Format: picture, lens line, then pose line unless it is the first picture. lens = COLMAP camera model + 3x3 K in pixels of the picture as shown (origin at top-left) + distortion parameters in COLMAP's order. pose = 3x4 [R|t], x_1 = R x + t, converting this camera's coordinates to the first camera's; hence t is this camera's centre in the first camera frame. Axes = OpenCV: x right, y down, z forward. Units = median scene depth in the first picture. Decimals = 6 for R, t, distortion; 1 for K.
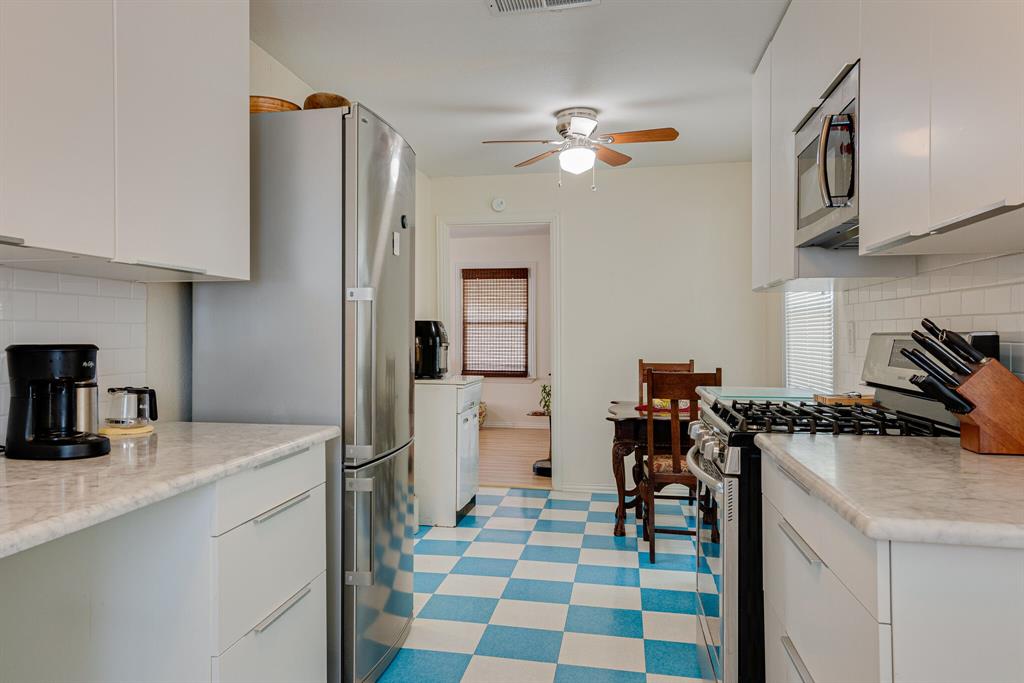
lens RADIAL K [[786.1, 0, 512.0], [0, 786.1, 341.5], [0, 0, 1]] dist [0.003576, 0.003773]
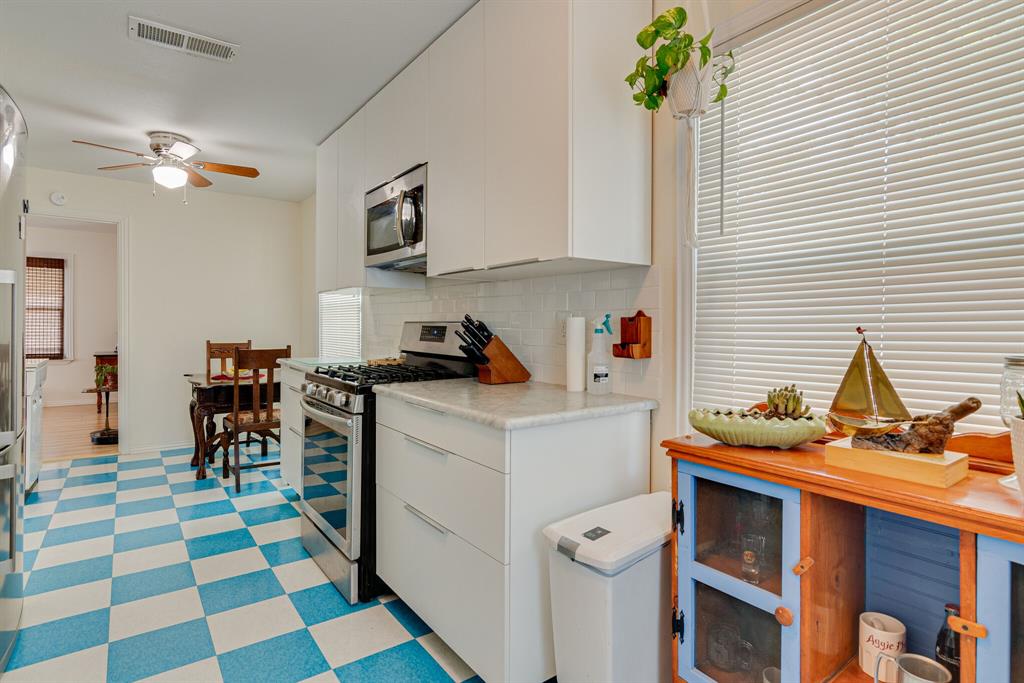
lens RADIAL K [[529.3, 0, 516.0], [0, 529.3, 335.5], [0, 0, 1]] dist [-0.012744, 0.000744]
pose [[0.630955, -0.010622, 0.775747, -0.213896], [-0.001233, 0.999891, 0.014693, 0.001579], [-0.775819, -0.010227, 0.630873, 0.073622]]
